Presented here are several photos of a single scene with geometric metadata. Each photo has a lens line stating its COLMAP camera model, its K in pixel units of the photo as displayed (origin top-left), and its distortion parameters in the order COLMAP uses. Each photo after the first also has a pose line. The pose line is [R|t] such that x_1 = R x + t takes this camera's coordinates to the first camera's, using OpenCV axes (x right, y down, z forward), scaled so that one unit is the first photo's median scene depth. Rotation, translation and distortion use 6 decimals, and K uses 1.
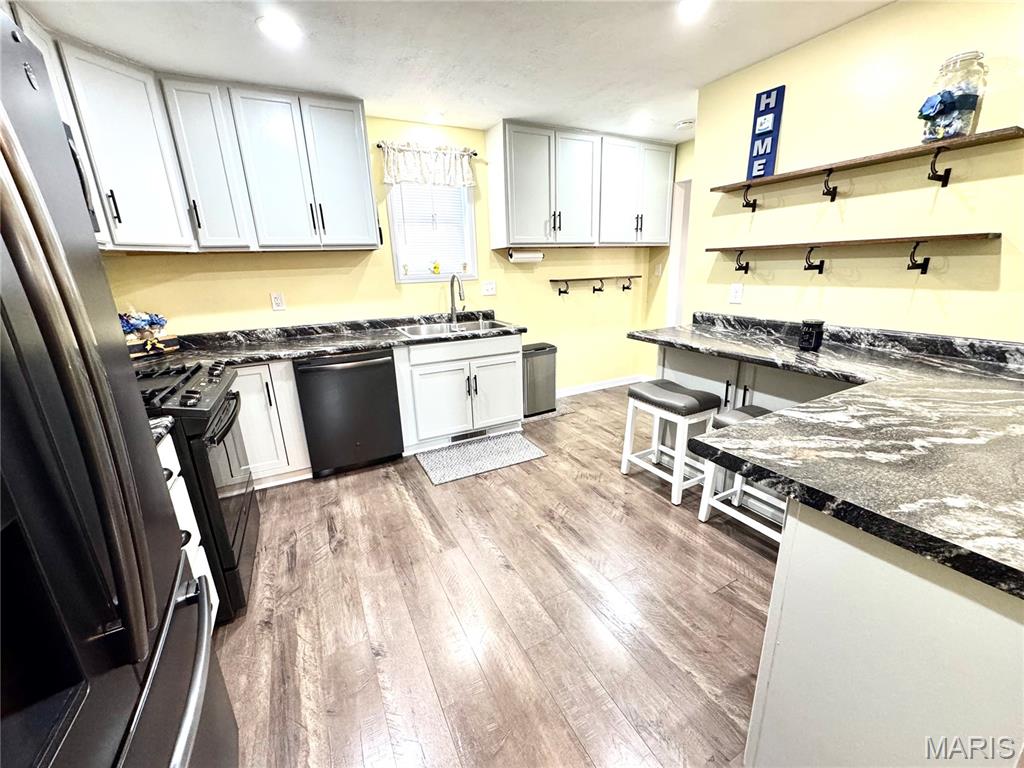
lens RADIAL K [[408.4, 0, 512.2], [0, 408.4, 383.2], [0, 0, 1]] dist [-0.000714, 0.000358]
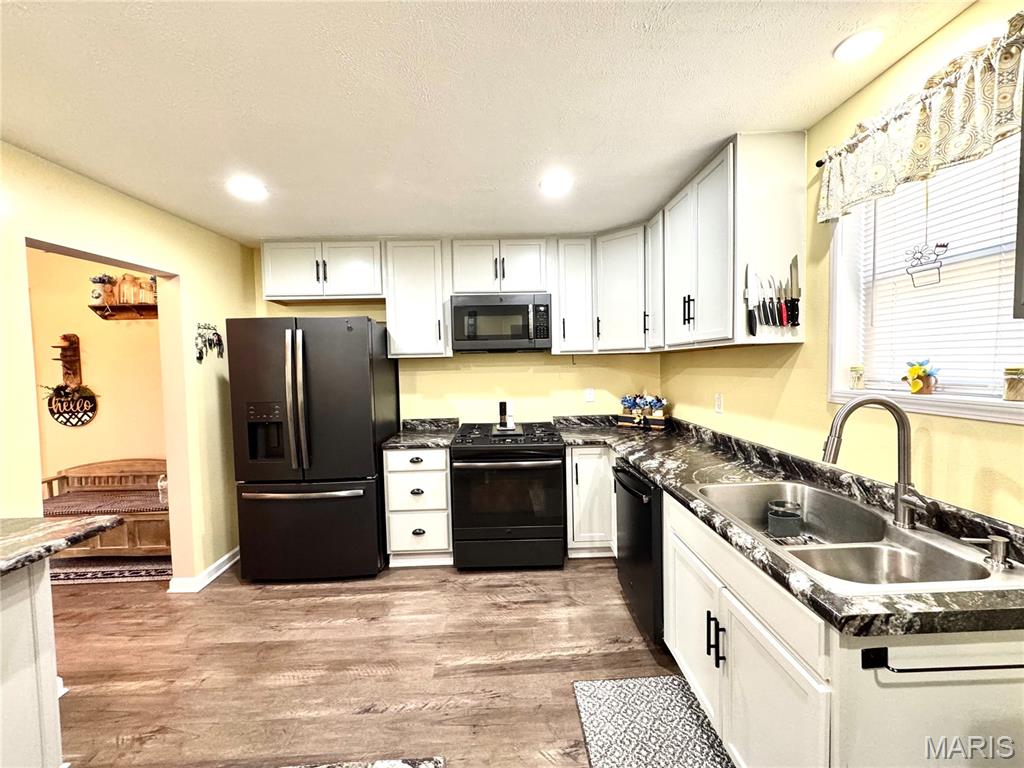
lens RADIAL K [[408.4, 0, 511.2], [0, 408.4, 383.5], [0, 0, 1]] dist [-0.000714, 0.000358]
pose [[-0.433074, 0.086488, -0.897200, 0.458354], [-0.215055, 0.956725, 0.196032, -0.368946], [0.875328, 0.277844, -0.395733, 1.110398]]
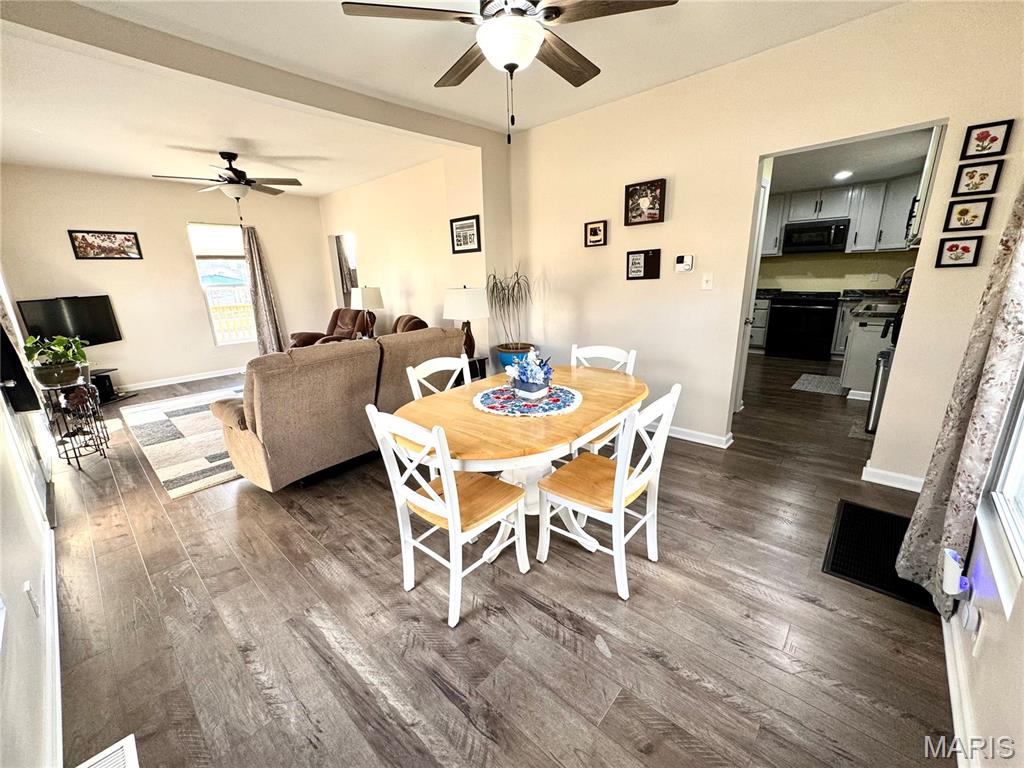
lens RADIAL K [[408.4, 0, 514.0], [0, 408.4, 384.9], [0, 0, 1]] dist [-0.000714, 0.000358]
pose [[-0.934679, 0.148687, -0.322904, 1.878337], [-0.040539, 0.857824, 0.512342, -0.702851], [0.353174, 0.491966, -0.795763, 2.243588]]
